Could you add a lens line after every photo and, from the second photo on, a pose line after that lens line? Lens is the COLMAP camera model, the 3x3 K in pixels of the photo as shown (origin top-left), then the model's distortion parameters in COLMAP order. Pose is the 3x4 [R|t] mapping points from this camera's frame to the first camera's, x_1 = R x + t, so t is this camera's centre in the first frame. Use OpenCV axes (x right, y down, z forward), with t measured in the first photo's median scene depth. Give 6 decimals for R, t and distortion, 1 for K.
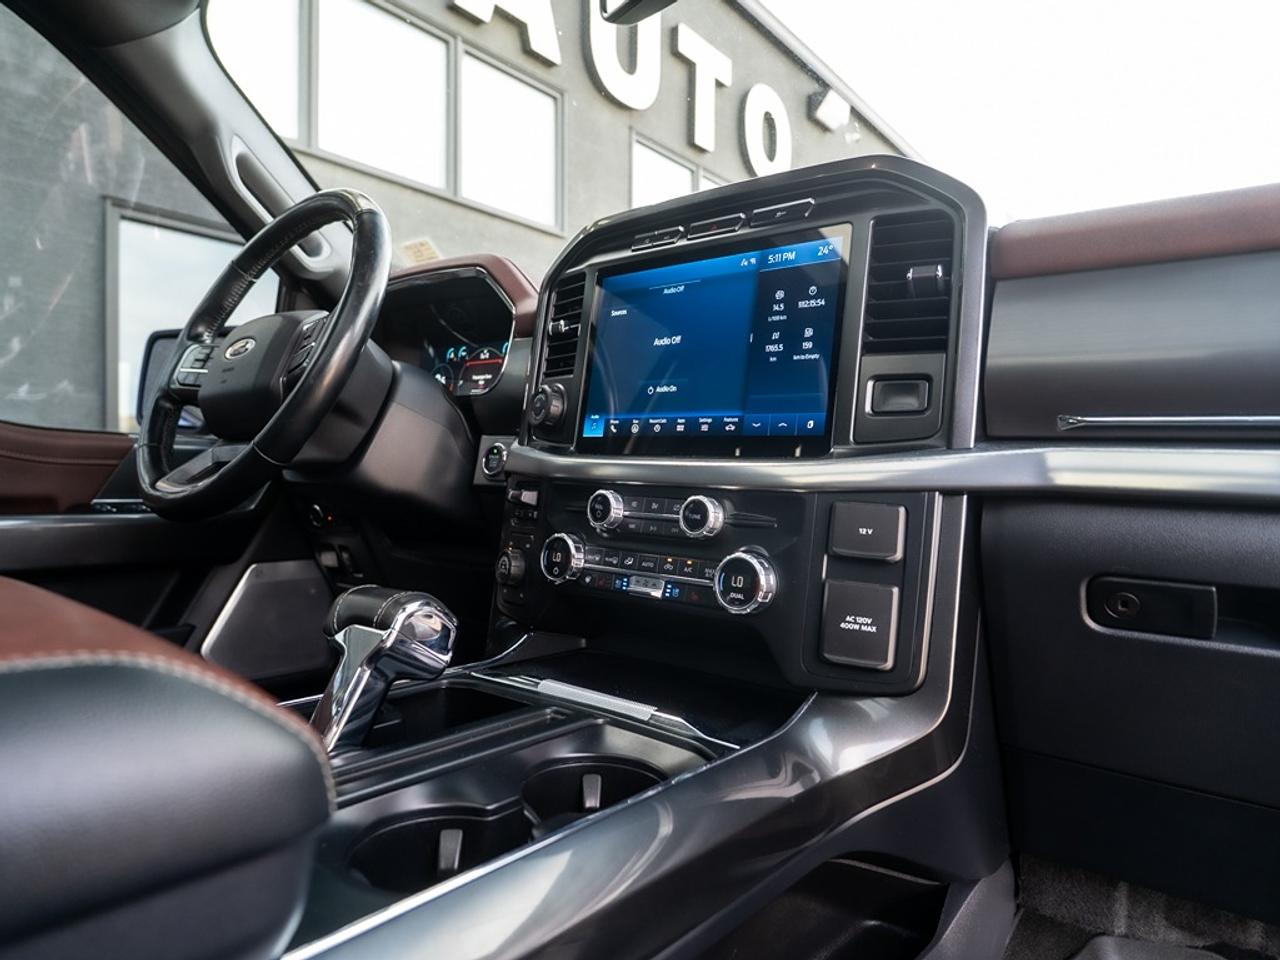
lens RADIAL K [[784.3, 0, 640.0], [0, 784.3, 480.0], [0, 0, 1]] dist [-0.019089, 0.001683]
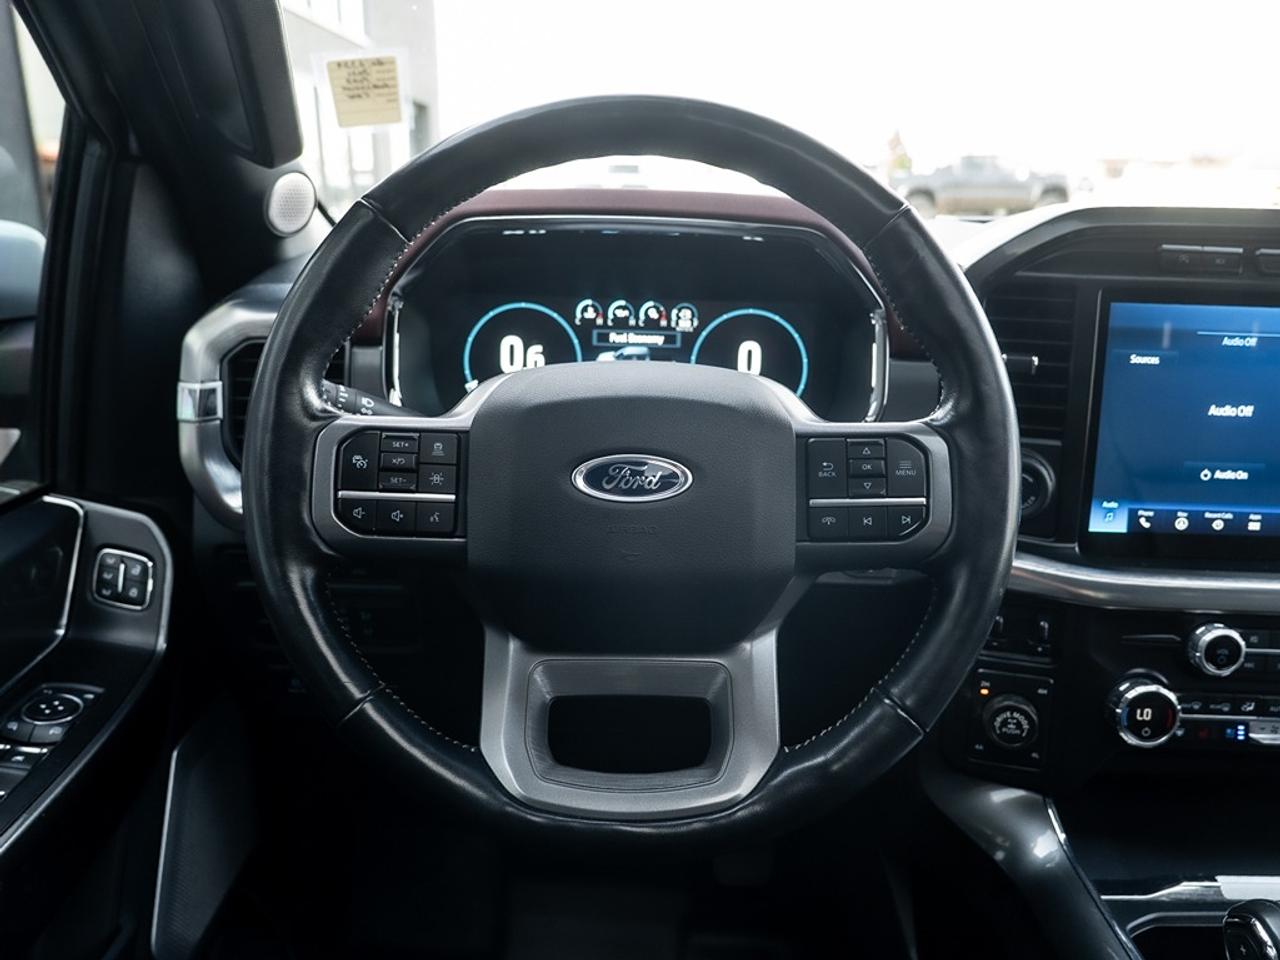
lens RADIAL K [[979.8, 0, 640.0], [0, 979.8, 480.0], [0, 0, 1]] dist [-0.013249, -0.001166]
pose [[0.778382, -0.182814, 0.600583, -1.086280], [0.003699, 0.957980, 0.286810, -0.421845], [-0.627780, -0.221026, 0.746351, 0.692195]]
